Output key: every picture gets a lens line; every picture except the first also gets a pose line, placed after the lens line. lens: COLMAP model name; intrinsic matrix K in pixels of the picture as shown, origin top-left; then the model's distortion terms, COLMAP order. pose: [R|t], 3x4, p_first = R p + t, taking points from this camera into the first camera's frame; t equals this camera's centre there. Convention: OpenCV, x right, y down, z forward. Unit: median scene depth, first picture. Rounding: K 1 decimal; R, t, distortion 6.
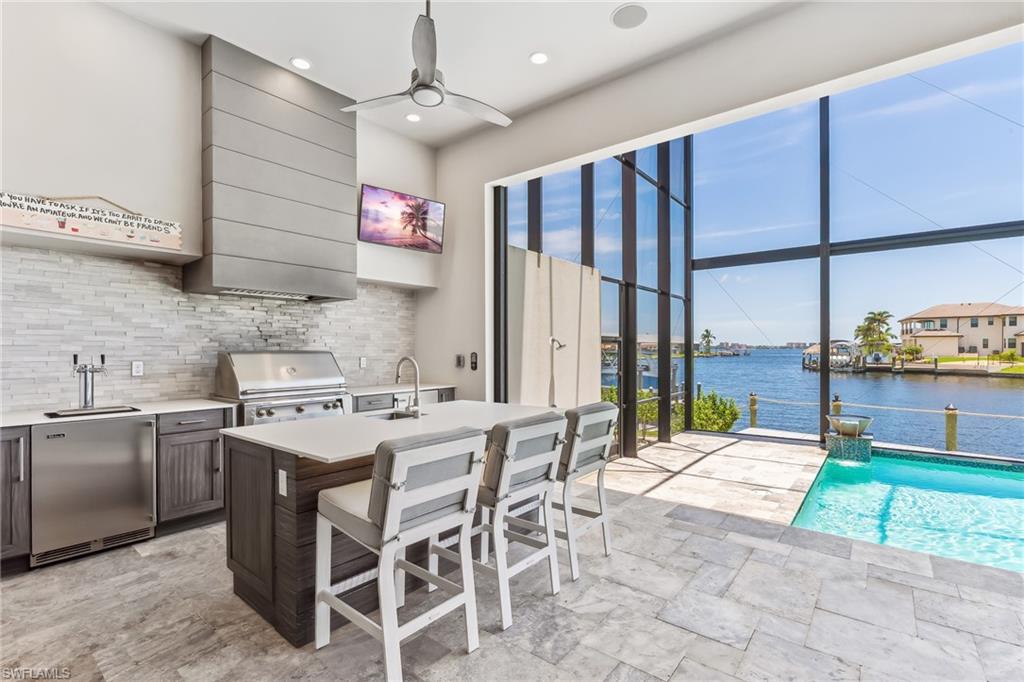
lens RADIAL K [[465.5, 0, 515.8], [0, 465.5, 352.8], [0, 0, 1]] dist [-0.001936, -0.000264]
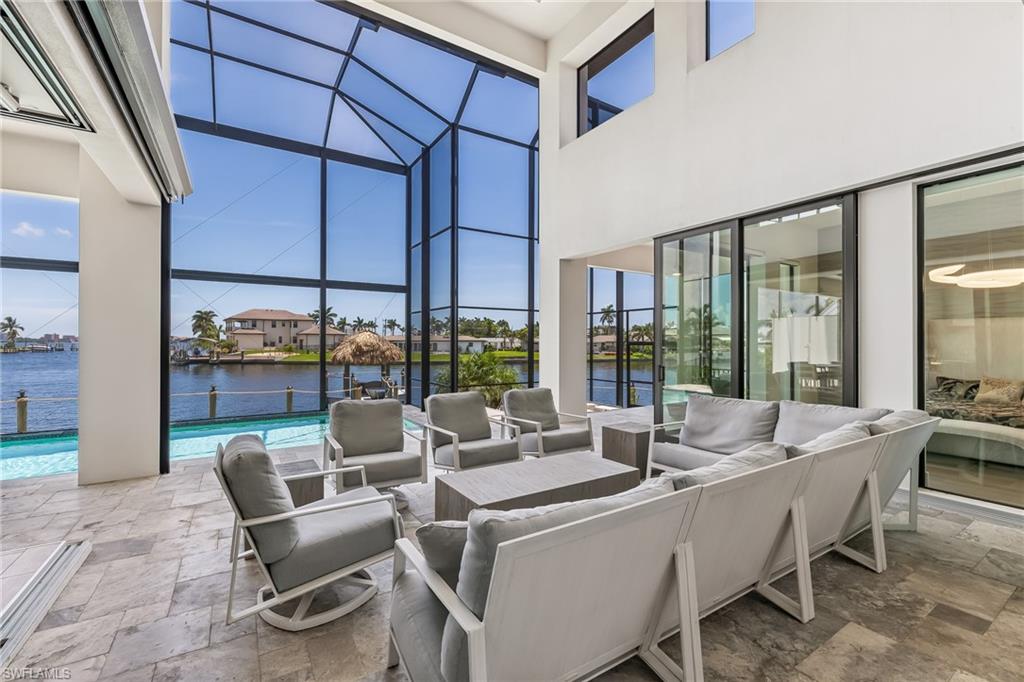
lens RADIAL K [[435.4, 0, 512.0], [0, 435.4, 341.0], [0, 0, 1]] dist [-0.000385, -0.000474]
pose [[0.330528, 0.006907, 0.943771, 0.029210], [0.004596, 0.999950, -0.008927, -0.002112], [-0.943785, 0.007288, 0.330479, -0.087931]]
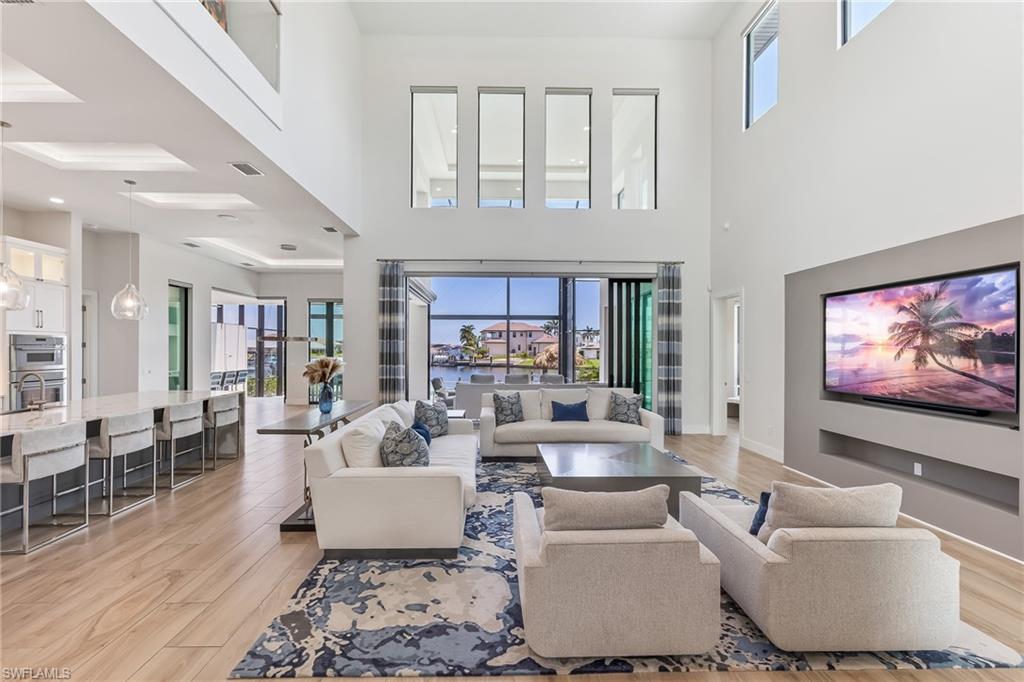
lens RADIAL K [[437.7, 0, 499.3], [0, 437.7, 346.8], [0, 0, 1]] dist [0.001592, 0.000051]
pose [[0.775614, 0.008584, 0.631149, -0.029928], [-0.000948, 0.999922, -0.012434, -0.003737], [-0.631207, 0.009046, 0.775562, -0.198944]]
